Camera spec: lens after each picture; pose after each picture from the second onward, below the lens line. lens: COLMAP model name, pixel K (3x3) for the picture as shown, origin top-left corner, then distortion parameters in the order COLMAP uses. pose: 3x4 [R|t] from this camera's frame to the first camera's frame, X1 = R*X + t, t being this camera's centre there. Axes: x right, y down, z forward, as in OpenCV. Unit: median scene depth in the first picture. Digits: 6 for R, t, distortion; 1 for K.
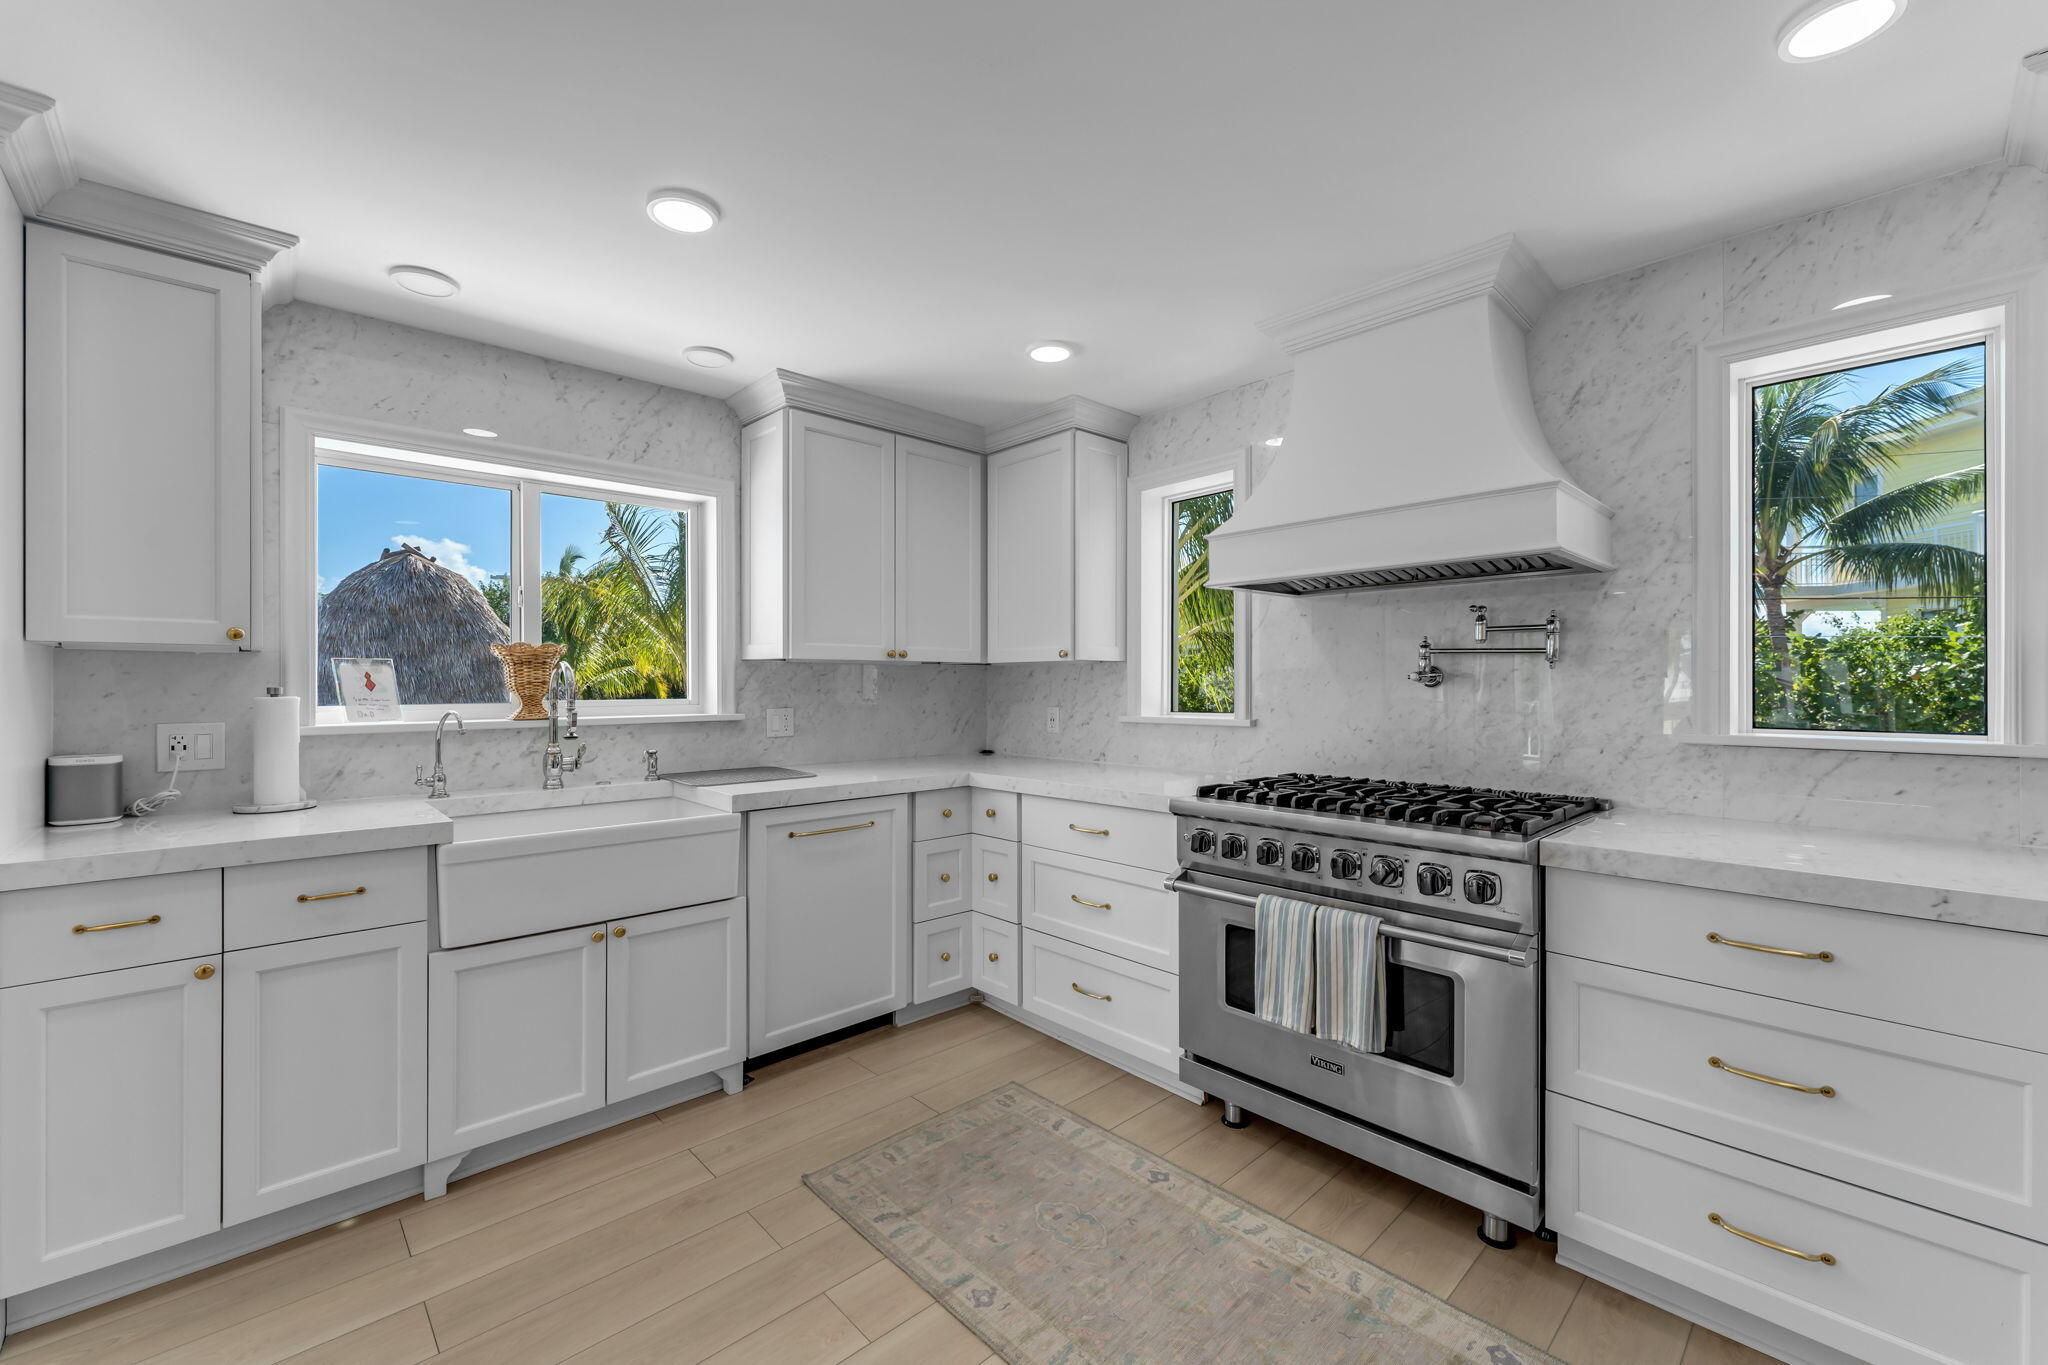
lens RADIAL K [[815.0, 0, 1022.9], [0, 815.0, 689.2], [0, 0, 1]] dist [0.001186, 0.000201]
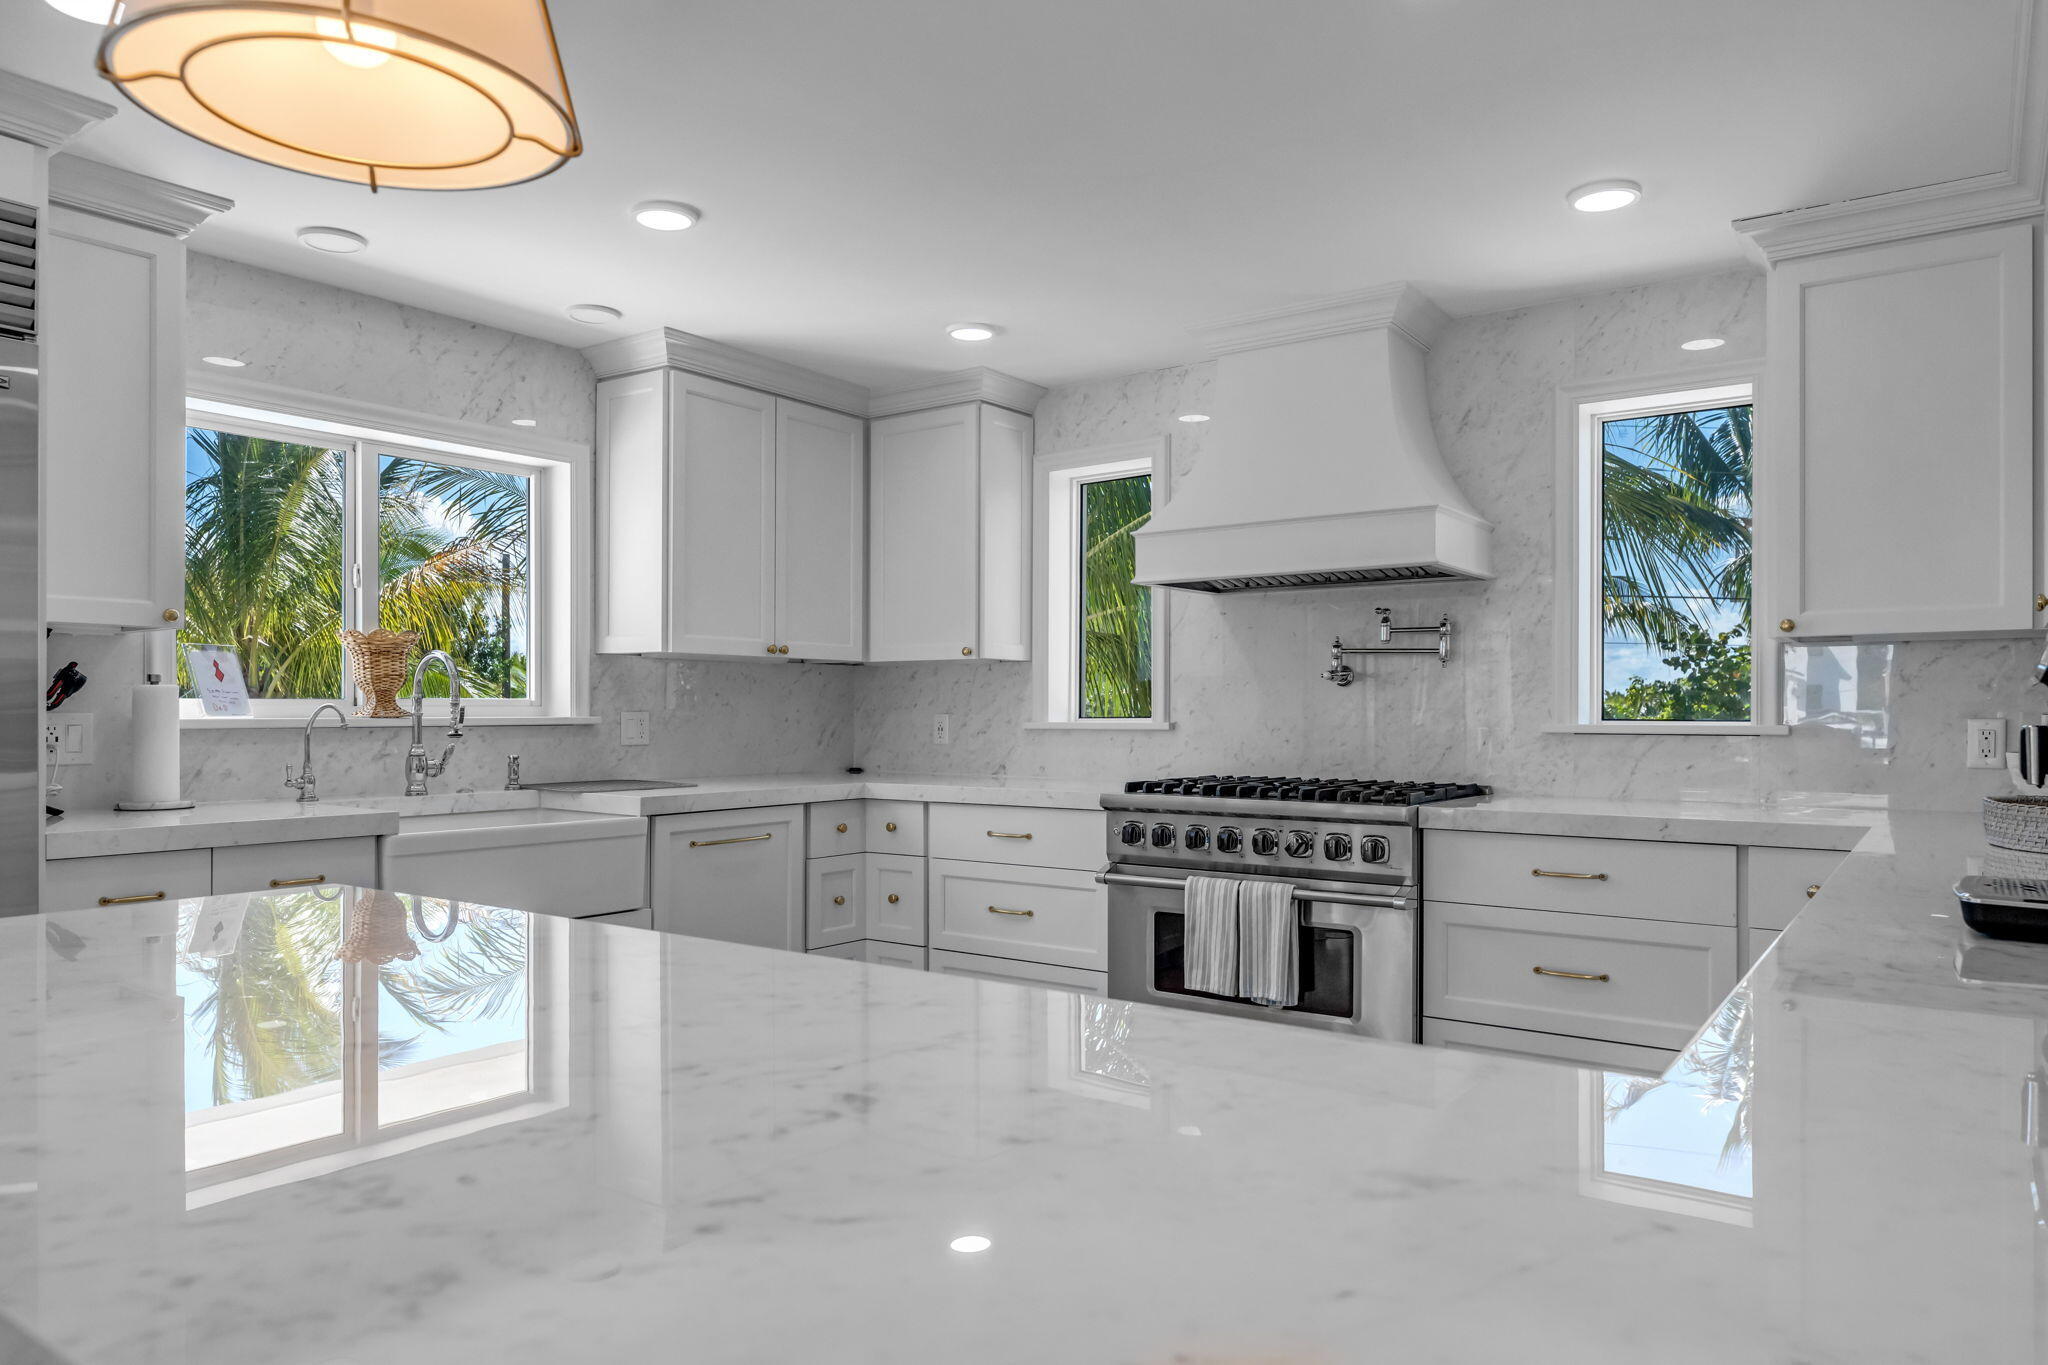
lens RADIAL K [[1307.5, 0, 1019.5], [0, 1307.5, 728.7], [0, 0, 1]] dist [0.006396, 0.000746]
pose [[0.980640, 0.000221, 0.195820, -0.226369], [-0.001511, 0.999978, 0.006442, 0.041875], [-0.195814, -0.006614, 0.980619, -0.548218]]
